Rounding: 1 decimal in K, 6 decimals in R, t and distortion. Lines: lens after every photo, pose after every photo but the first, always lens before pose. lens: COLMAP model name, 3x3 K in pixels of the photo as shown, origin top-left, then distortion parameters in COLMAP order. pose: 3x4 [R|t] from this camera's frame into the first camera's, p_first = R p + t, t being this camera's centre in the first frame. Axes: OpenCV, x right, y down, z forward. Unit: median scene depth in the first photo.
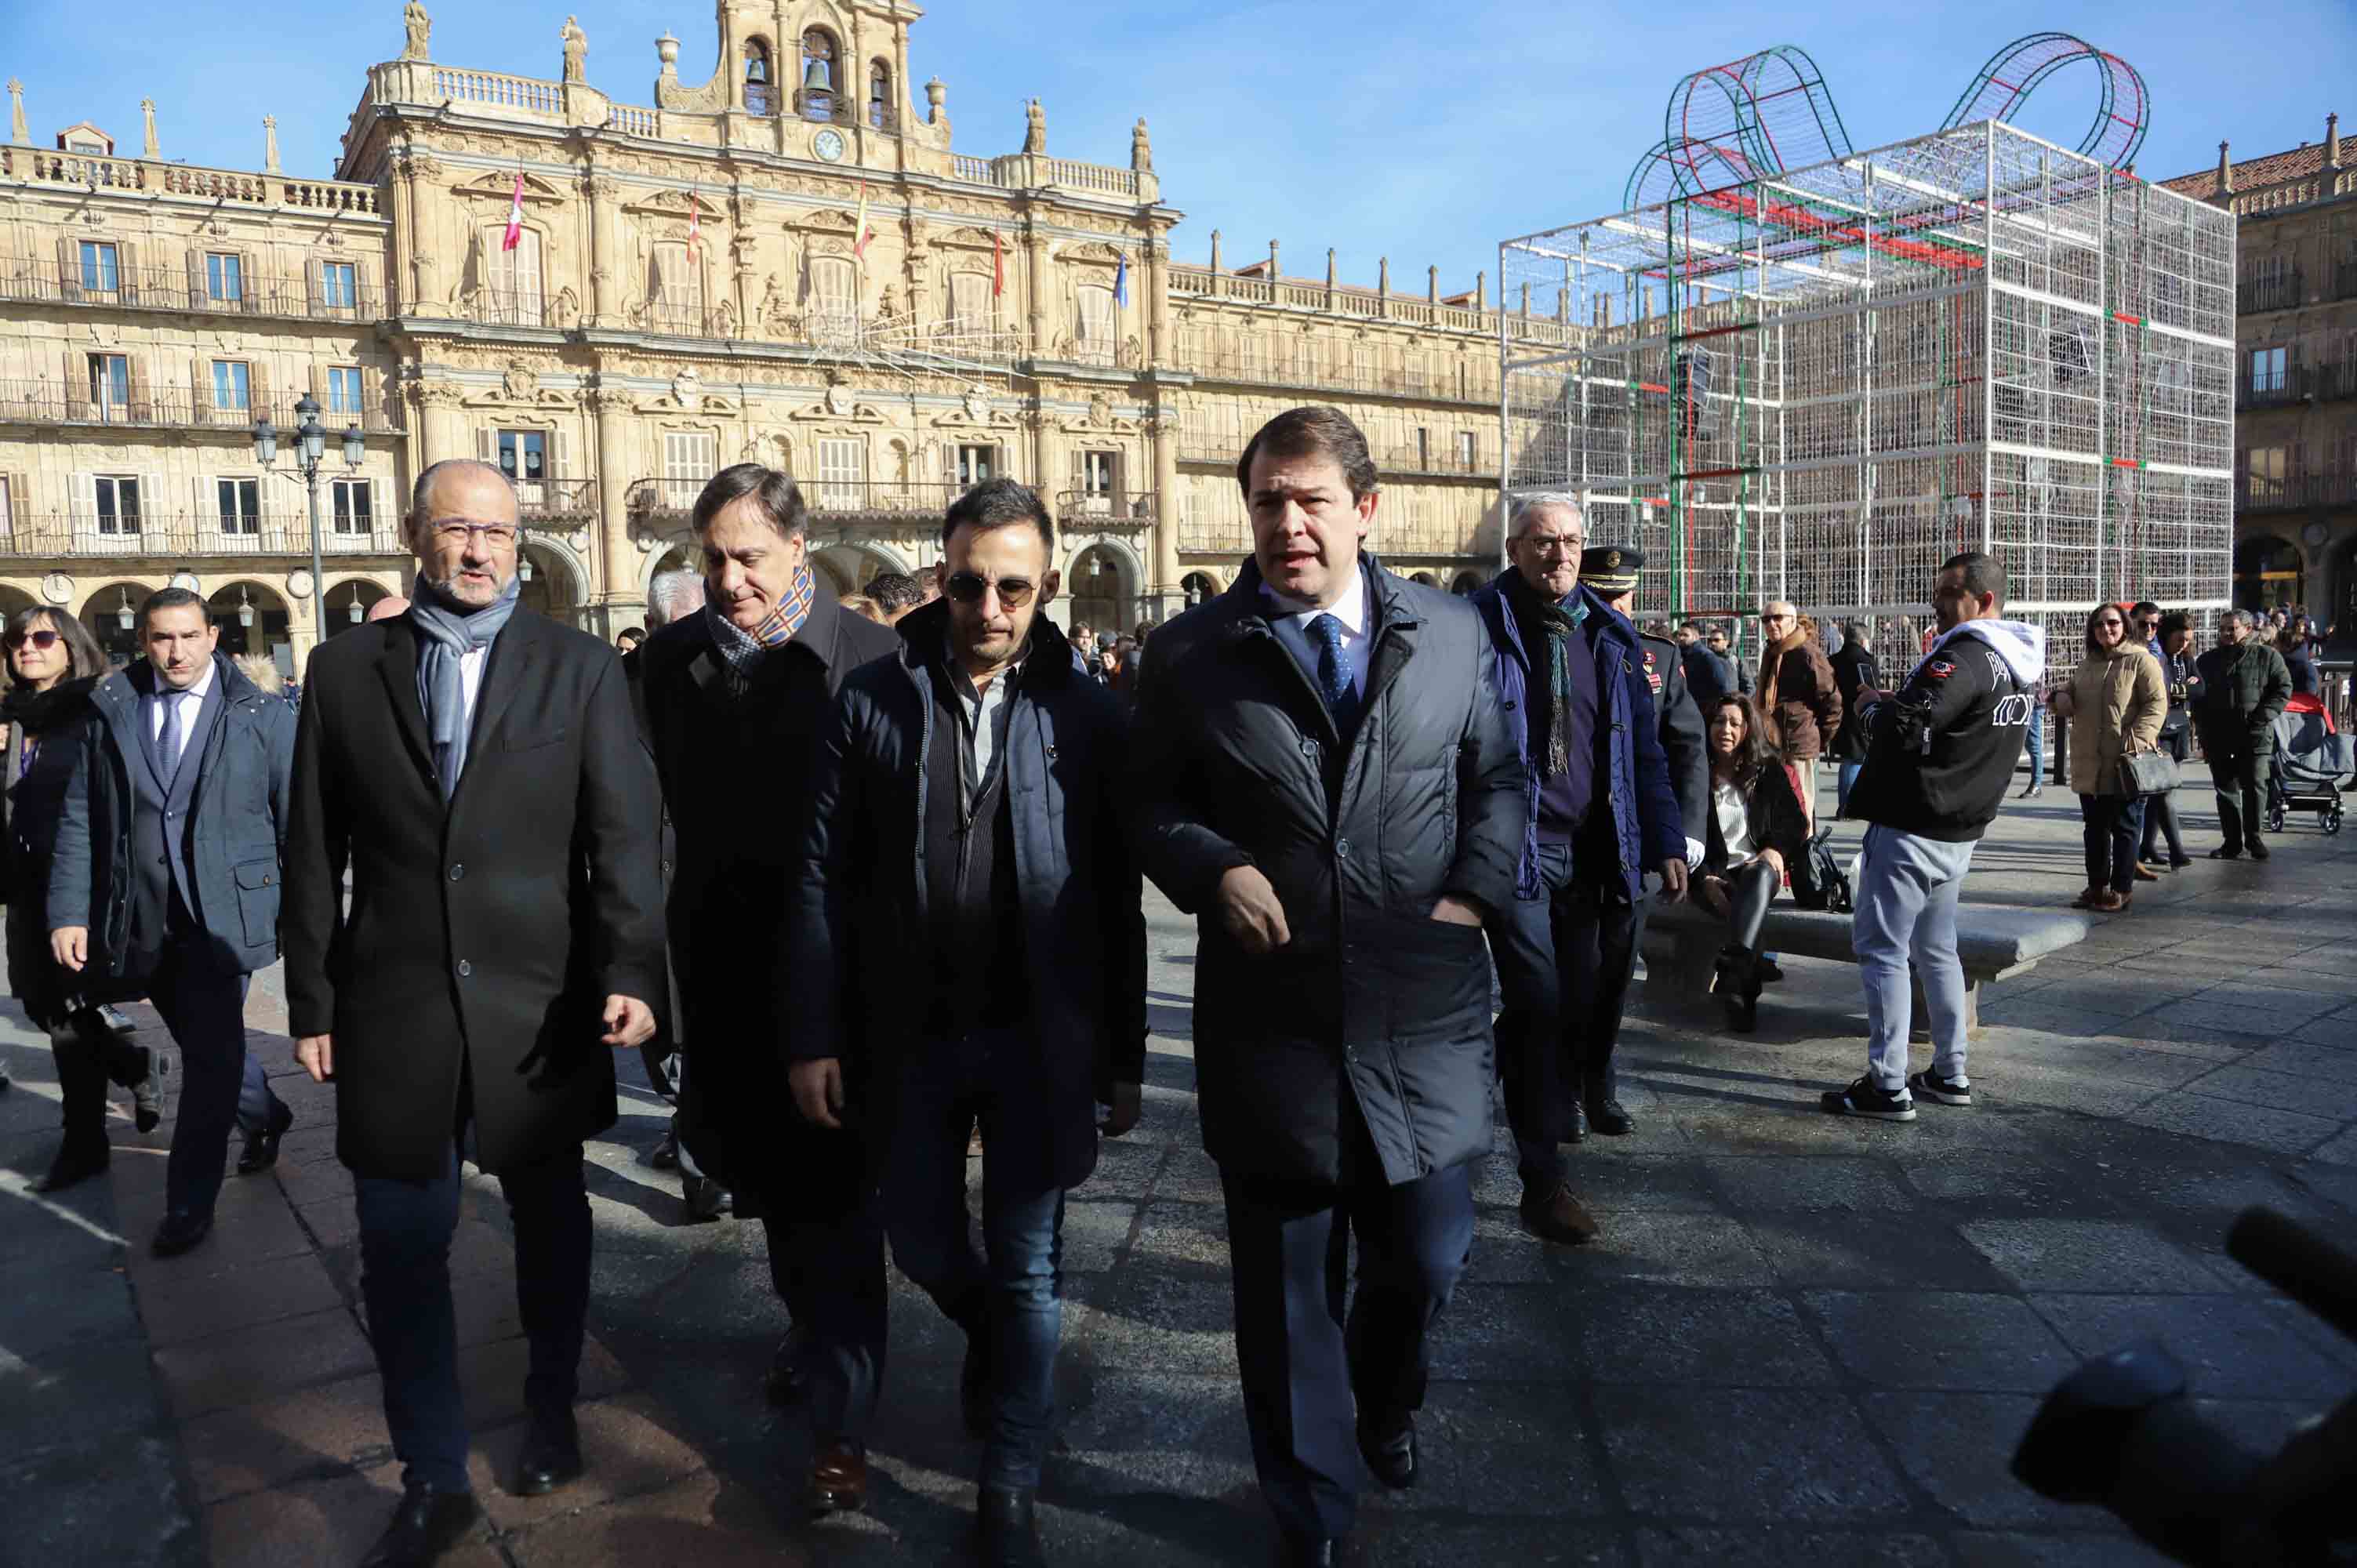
lens RADIAL K [[1611.7, 0, 1191.2], [0, 1611.7, 773.6], [0, 0, 1]] dist [-0.118465, 0.071158]
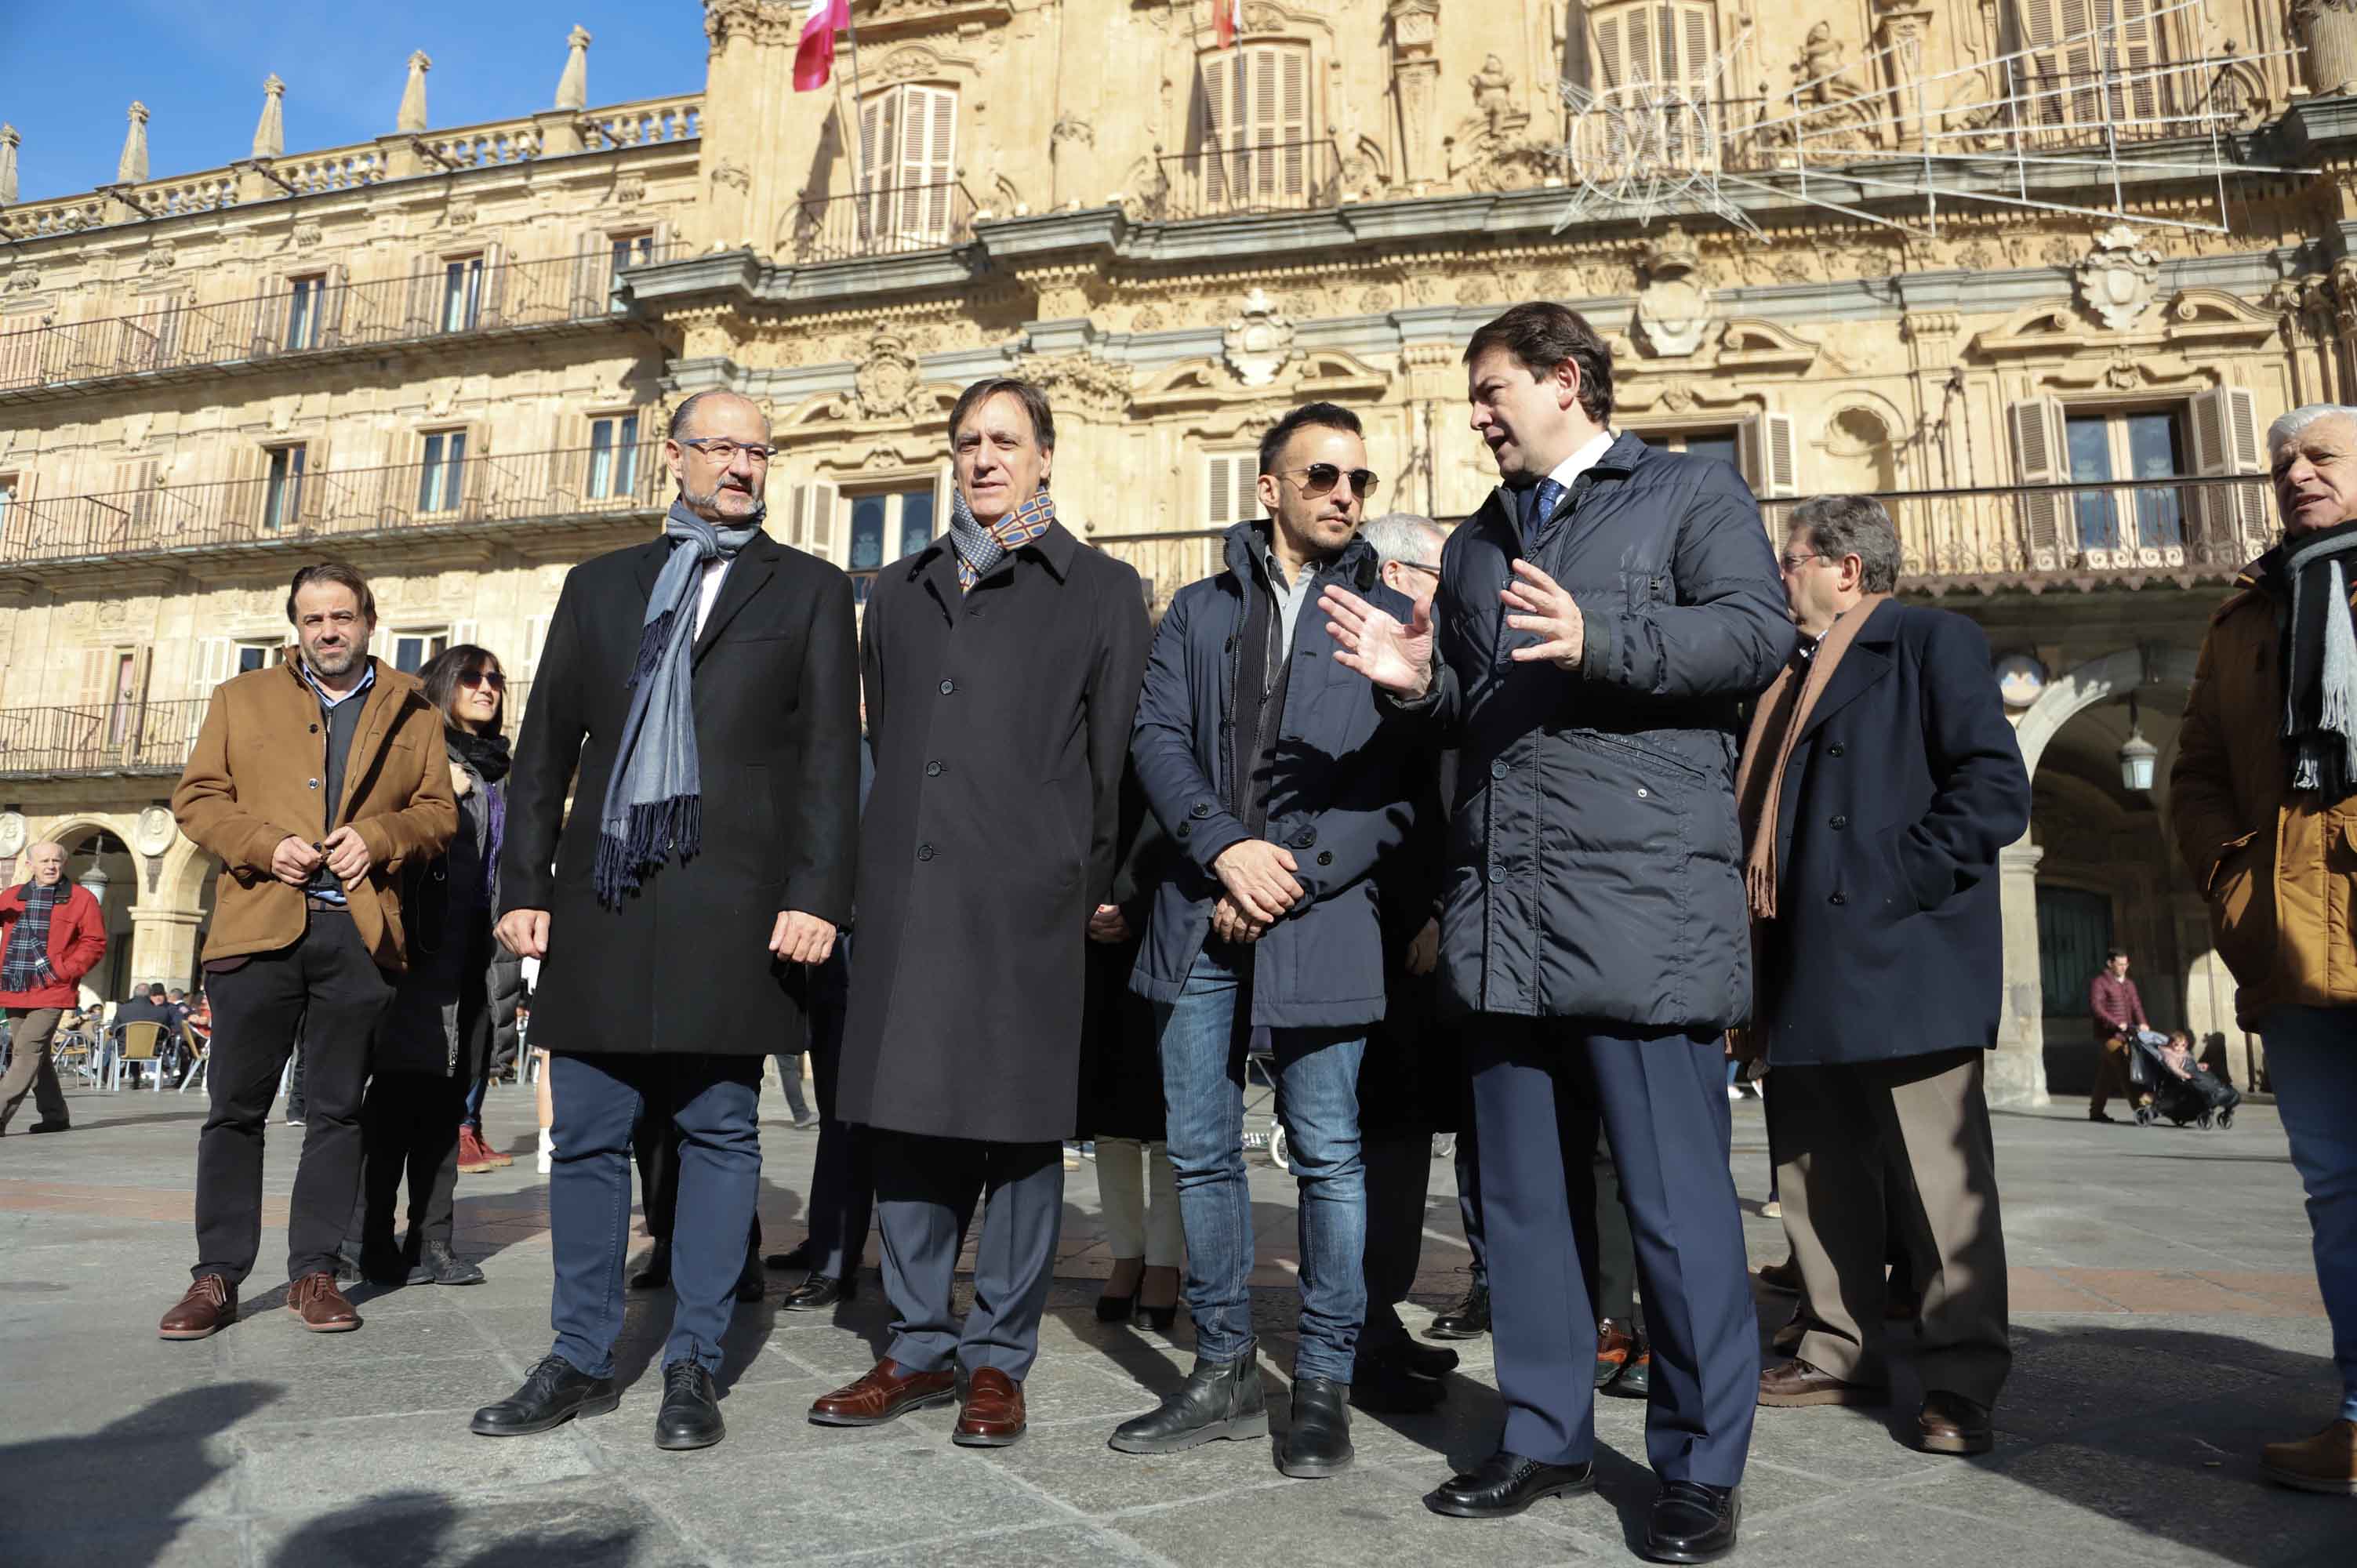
lens RADIAL K [[1611.7, 0, 1191.2], [0, 1611.7, 773.6], [0, 0, 1]] dist [-0.118465, 0.071158]
pose [[0.663201, -0.091555, -0.742820, -0.031183], [-0.092851, 0.974758, -0.203040, -0.047441], [0.742659, 0.203628, 0.637960, 0.717446]]
